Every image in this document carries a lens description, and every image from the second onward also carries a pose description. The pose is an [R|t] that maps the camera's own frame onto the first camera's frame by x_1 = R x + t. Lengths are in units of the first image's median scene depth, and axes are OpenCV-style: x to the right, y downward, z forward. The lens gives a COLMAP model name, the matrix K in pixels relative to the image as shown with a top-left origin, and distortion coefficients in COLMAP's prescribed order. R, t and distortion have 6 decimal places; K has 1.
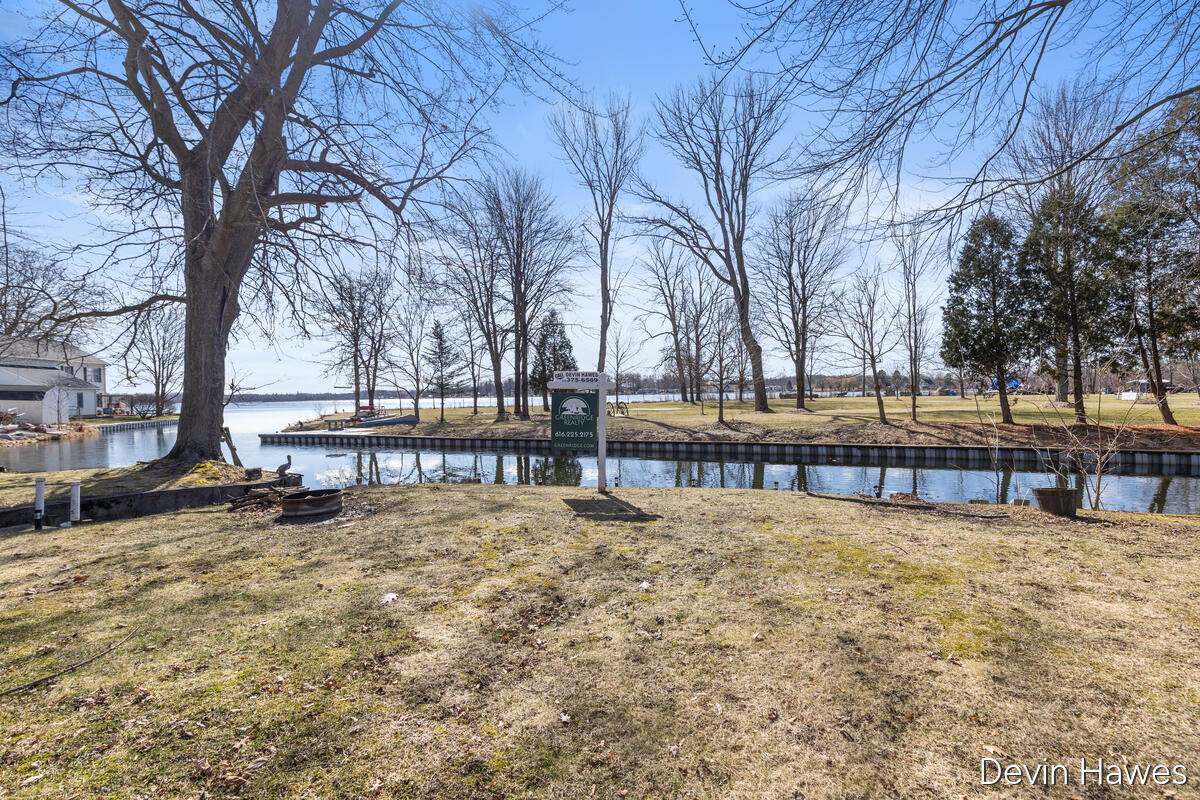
lens RADIAL K [[542.9, 0, 605.2], [0, 542.9, 401.7], [0, 0, 1]] dist [0.011913, -0.001434]
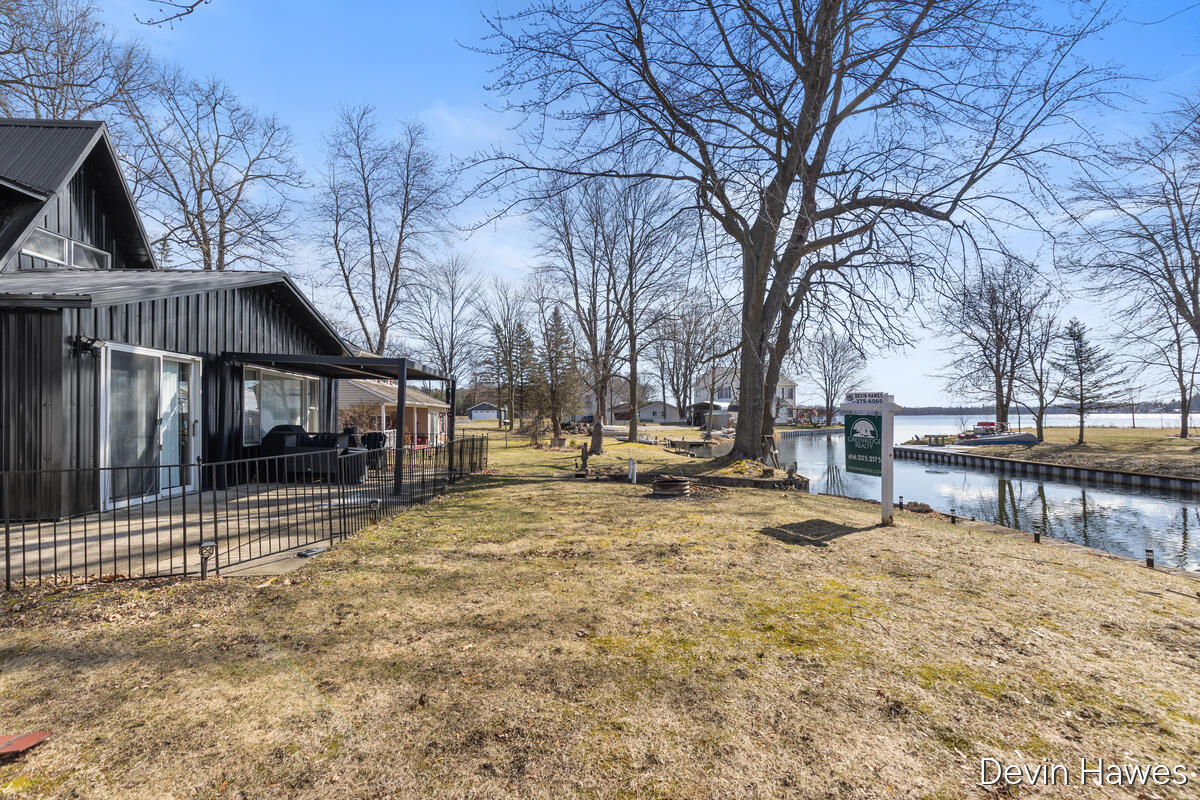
lens RADIAL K [[542.9, 0, 604.1], [0, 542.9, 405.4], [0, 0, 1]] dist [0.011913, -0.001434]
pose [[0.430837, -0.001143, -0.902429, 0.104094], [-0.014239, 0.999866, -0.008064, -0.003168], [0.902318, 0.016324, 0.430763, 0.029146]]
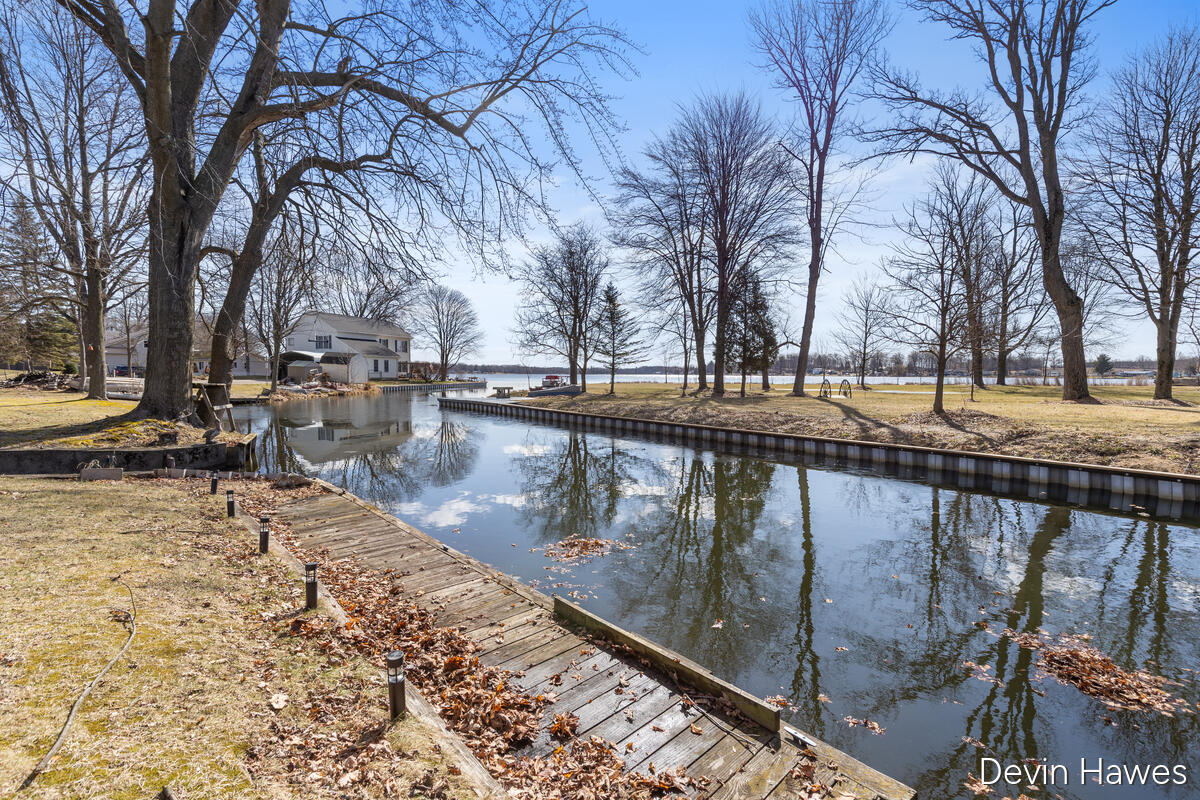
lens RADIAL K [[542.9, 0, 608.0], [0, 542.9, 400.7], [0, 0, 1]] dist [0.011913, -0.001434]
pose [[0.880317, 0.049018, -0.471847, 0.106913], [-0.030952, 0.998463, 0.045979, 0.004870], [0.473376, -0.025872, 0.880481, 0.176254]]
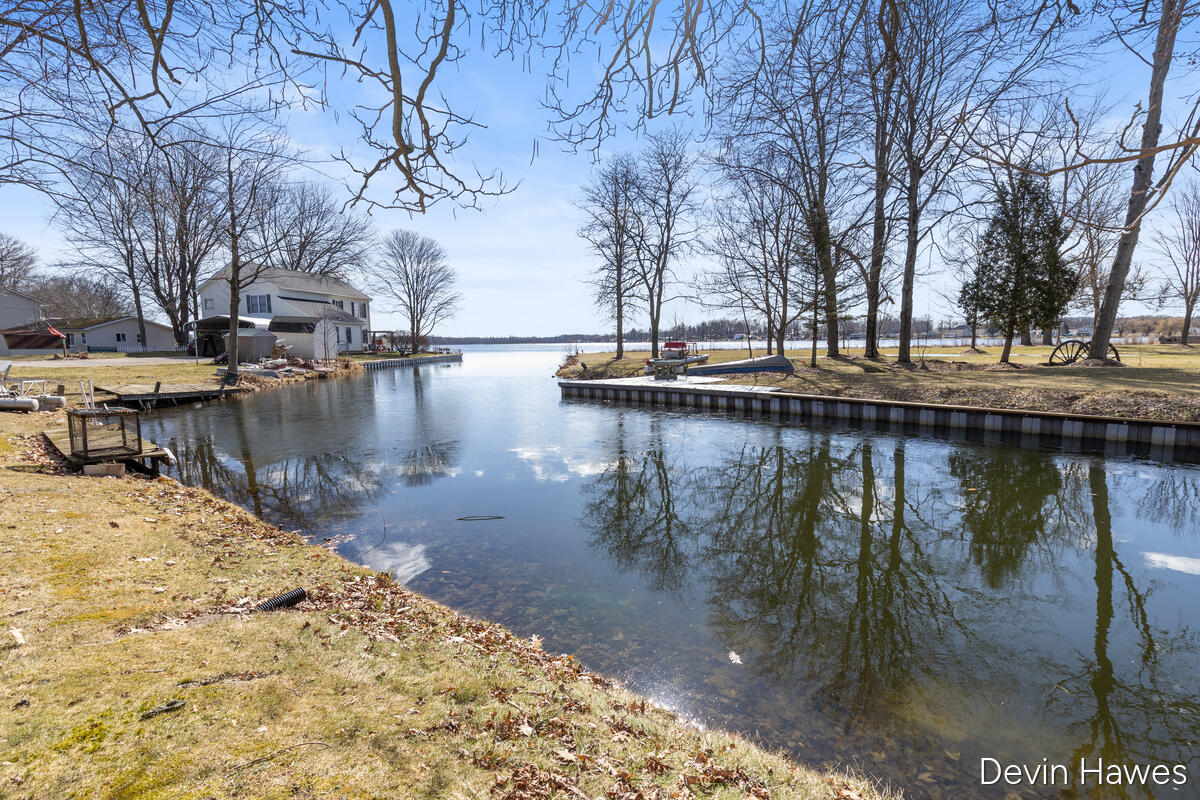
lens RADIAL K [[542.9, 0, 600.5], [0, 542.9, 403.9], [0, 0, 1]] dist [0.011913, -0.001434]
pose [[0.940279, 0.049320, -0.336812, -0.277793], [-0.014209, 0.994273, 0.105924, 0.012029], [0.340107, -0.094812, 0.935595, 0.316606]]
